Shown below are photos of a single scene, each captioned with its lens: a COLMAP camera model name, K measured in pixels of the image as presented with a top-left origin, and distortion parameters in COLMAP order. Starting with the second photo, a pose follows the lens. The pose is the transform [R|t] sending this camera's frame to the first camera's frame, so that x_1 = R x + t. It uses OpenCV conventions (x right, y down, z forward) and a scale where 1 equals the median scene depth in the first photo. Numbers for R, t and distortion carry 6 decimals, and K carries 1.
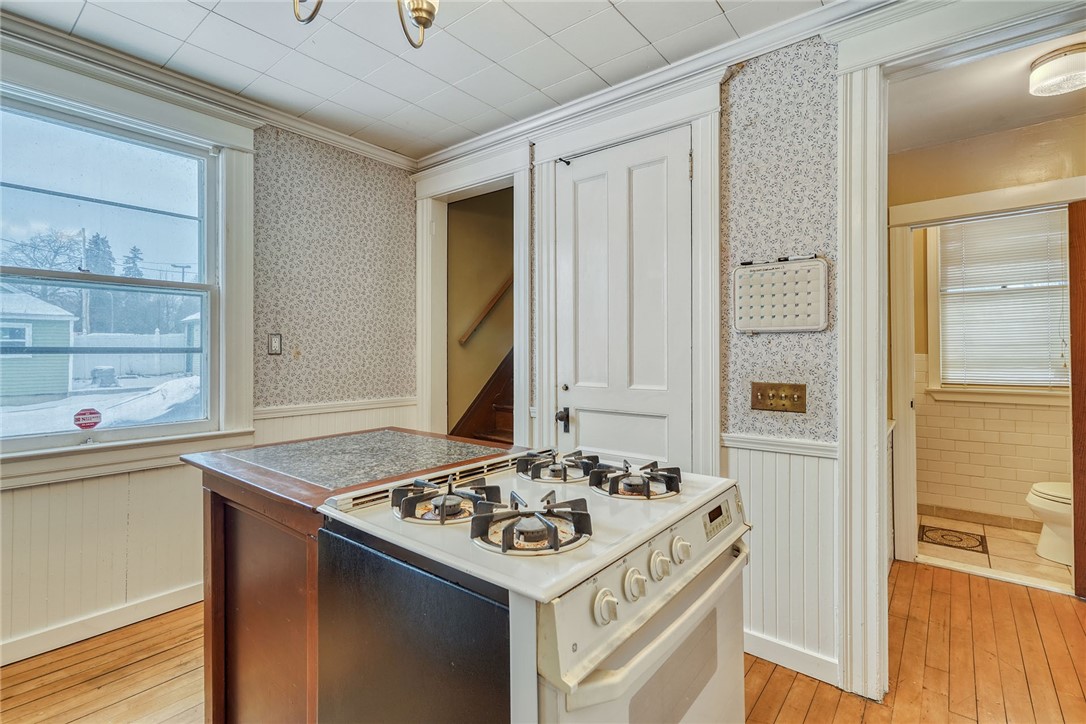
lens RADIAL K [[499.2, 0, 543.5], [0, 499.2, 352.7], [0, 0, 1]] dist [-0.000203, 0.003772]
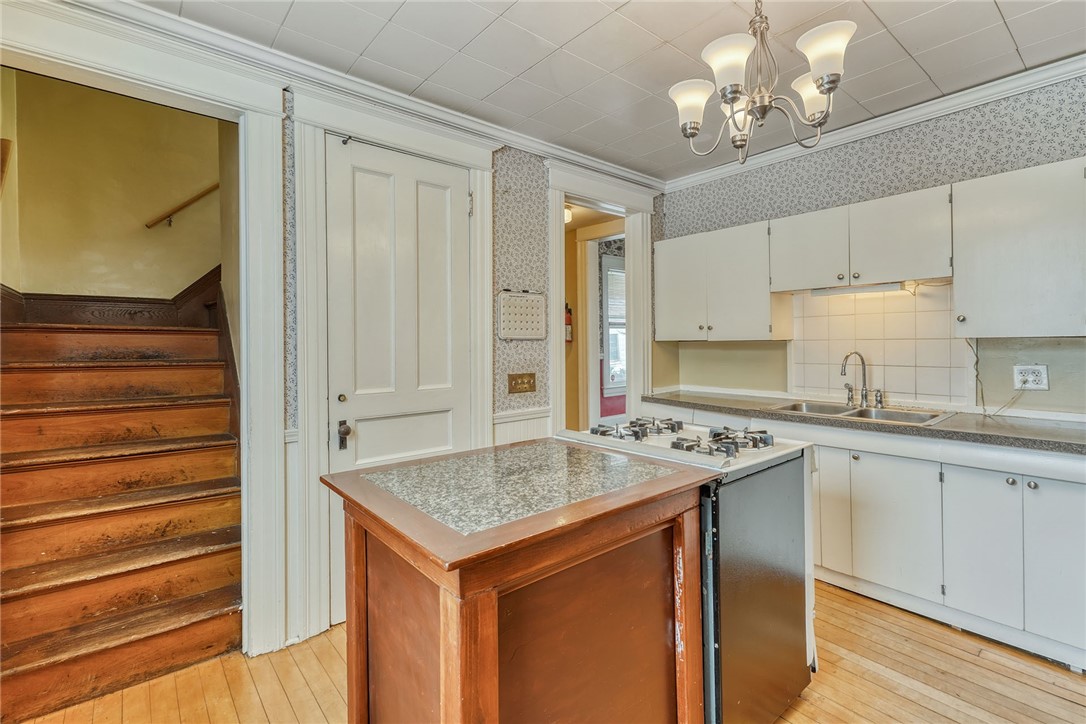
lens RADIAL K [[499.2, 0, 542.1], [0, 499.2, 353.8], [0, 0, 1]] dist [-0.000203, 0.003772]
pose [[0.192154, -0.009231, 0.981321, -0.956427], [0.021685, 0.999752, 0.005158, -0.004637], [-0.981125, 0.020289, 0.192306, 0.636855]]
